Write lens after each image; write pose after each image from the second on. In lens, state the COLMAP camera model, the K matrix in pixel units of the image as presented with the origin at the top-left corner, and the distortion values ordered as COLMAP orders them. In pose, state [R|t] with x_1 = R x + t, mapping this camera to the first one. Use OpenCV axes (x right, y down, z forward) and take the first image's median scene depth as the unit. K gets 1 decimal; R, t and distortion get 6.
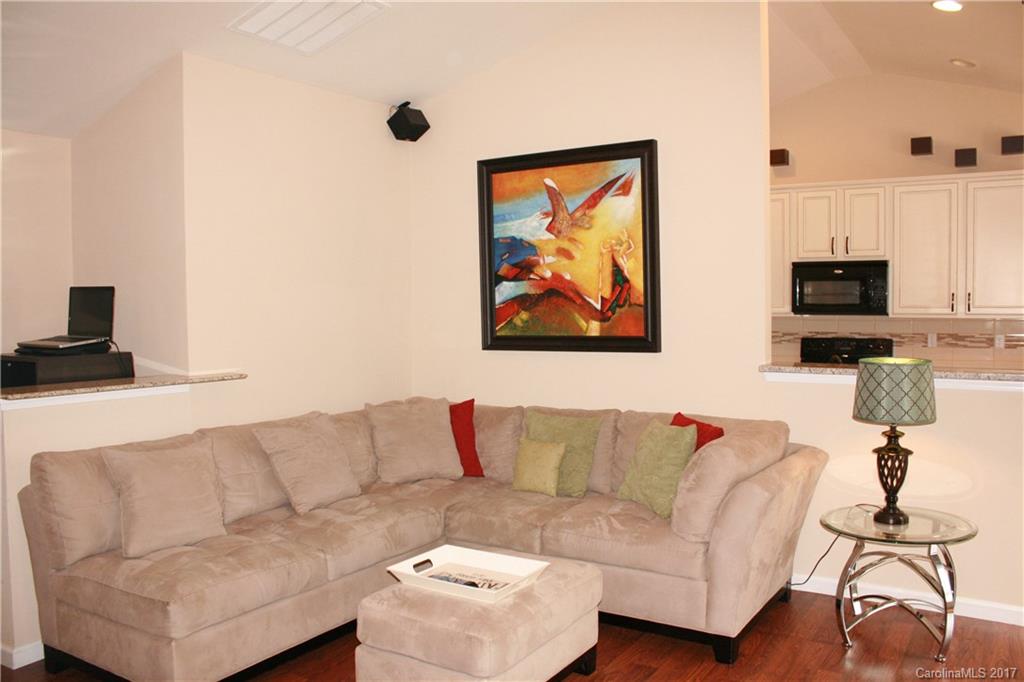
lens RADIAL K [[850.7, 0, 525.2], [0, 850.7, 339.3], [0, 0, 1]] dist [-0.176057, 0.163018]
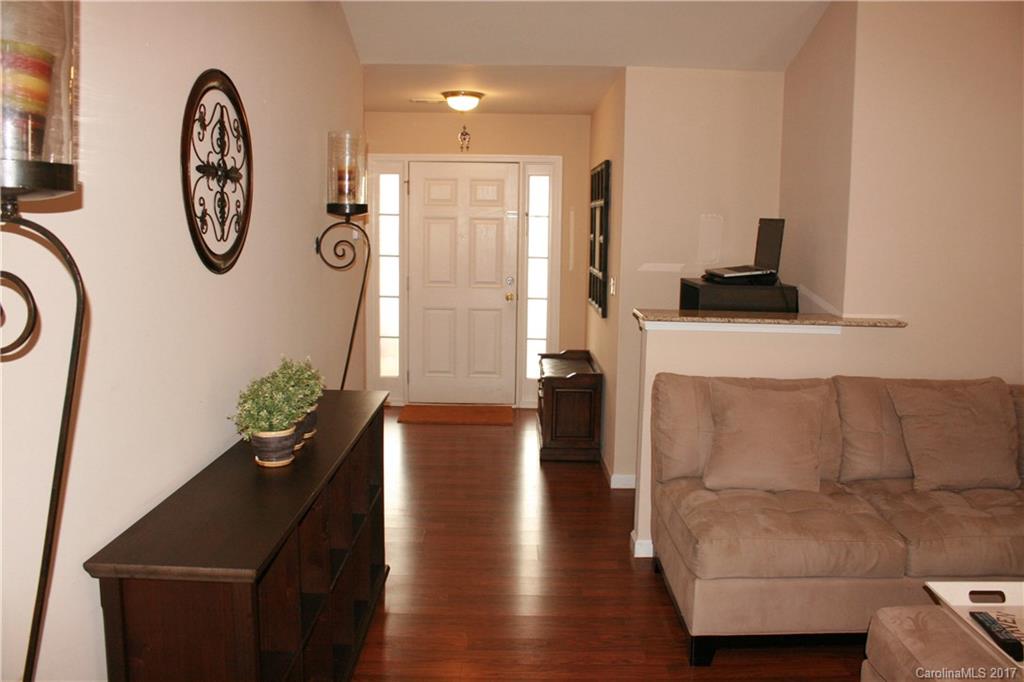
lens RADIAL K [[850.7, 0, 525.2], [0, 850.7, 339.3], [0, 0, 1]] dist [-0.176057, 0.163018]
pose [[0.534057, 0.129861, -0.835416, 0.245767], [-0.060706, 0.991473, 0.115311, -0.023100], [0.843267, -0.010868, 0.537386, 0.254718]]
